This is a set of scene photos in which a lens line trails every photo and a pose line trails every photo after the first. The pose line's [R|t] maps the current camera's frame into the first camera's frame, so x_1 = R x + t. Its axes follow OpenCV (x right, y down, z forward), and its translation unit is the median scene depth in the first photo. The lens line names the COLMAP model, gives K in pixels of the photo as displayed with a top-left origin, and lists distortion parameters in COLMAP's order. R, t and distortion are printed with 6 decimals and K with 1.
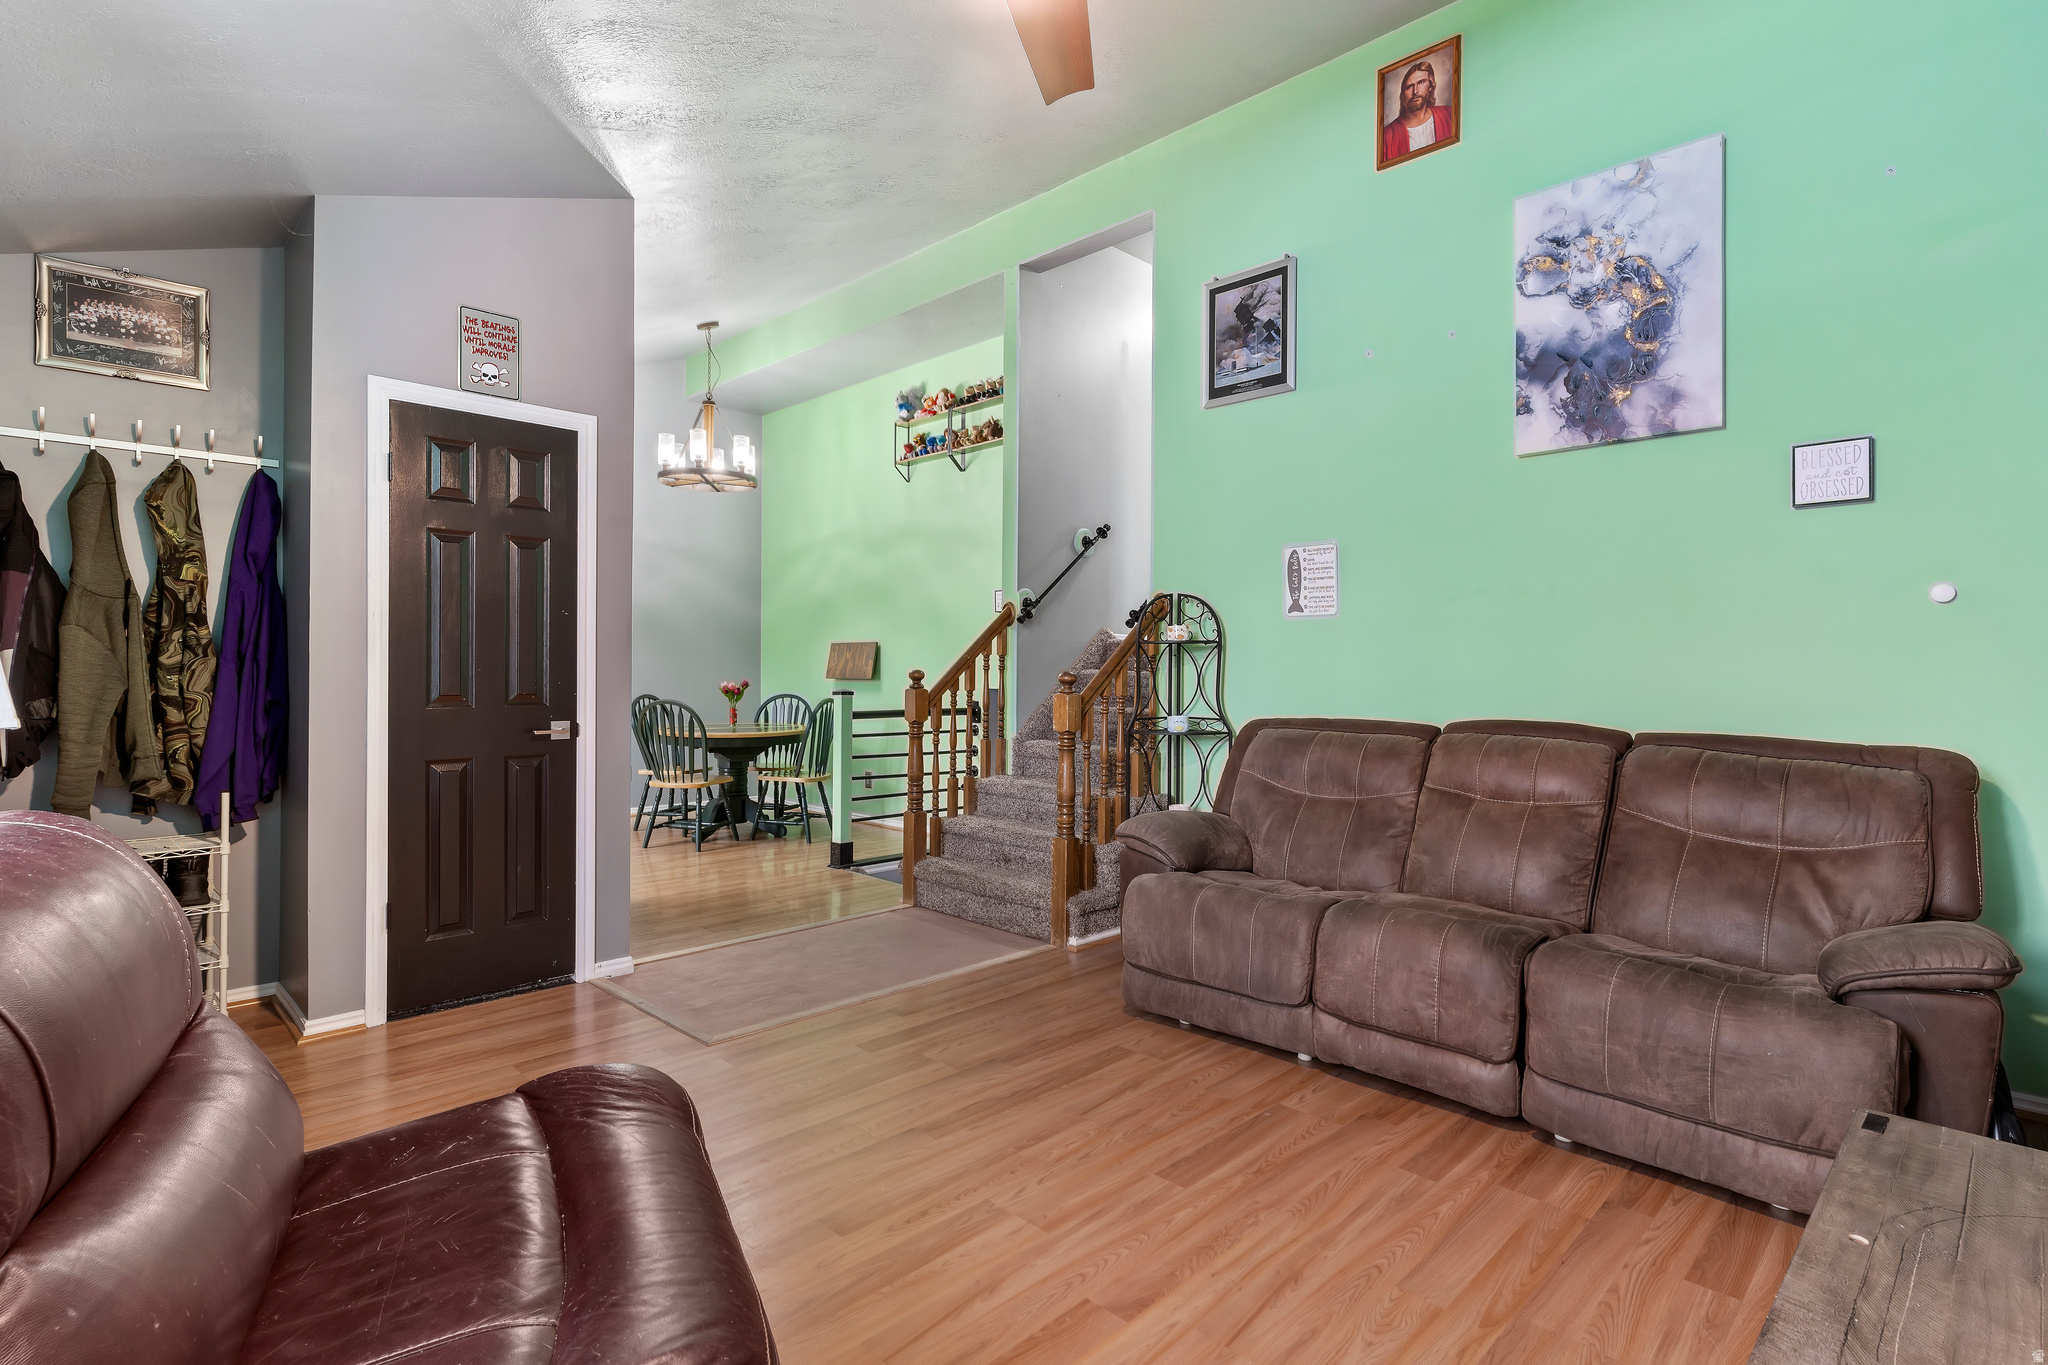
lens RADIAL K [[995.9, 0, 1014.1], [0, 995.9, 673.1], [0, 0, 1]] dist [-0.000054, 0.000323]
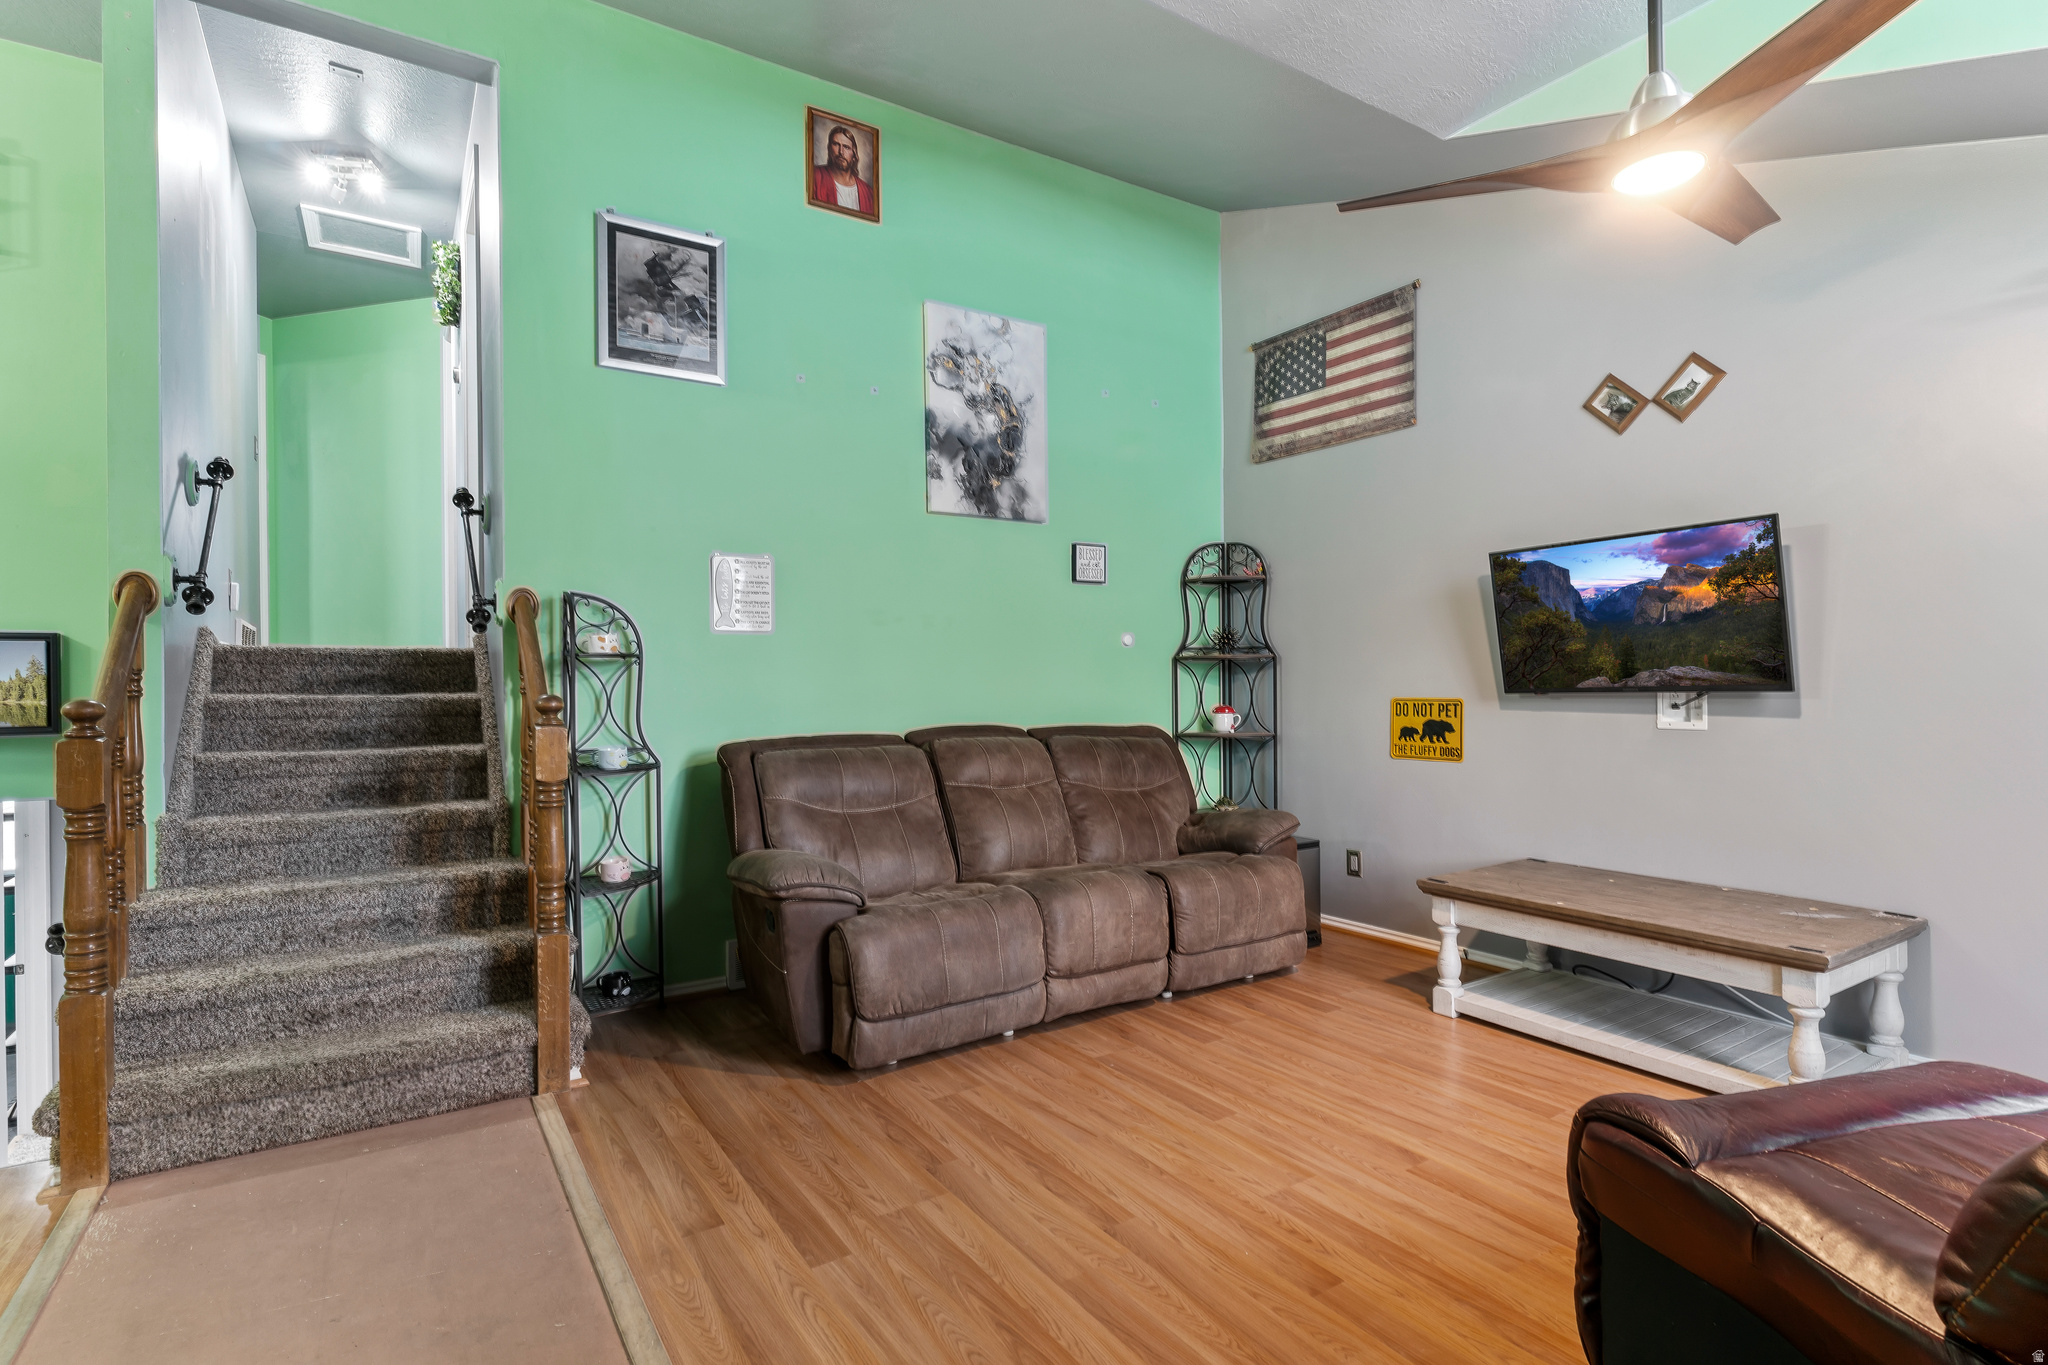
lens RADIAL K [[999.1, 0, 1023.1], [0, 999.1, 689.2], [0, 0, 1]] dist [-0.000650, 0.000006]
pose [[0.196530, -0.013961, 0.980398, -0.720549], [0.012262, 0.999855, 0.011780, -0.011887], [-0.980421, 0.009706, 0.196673, 0.682807]]
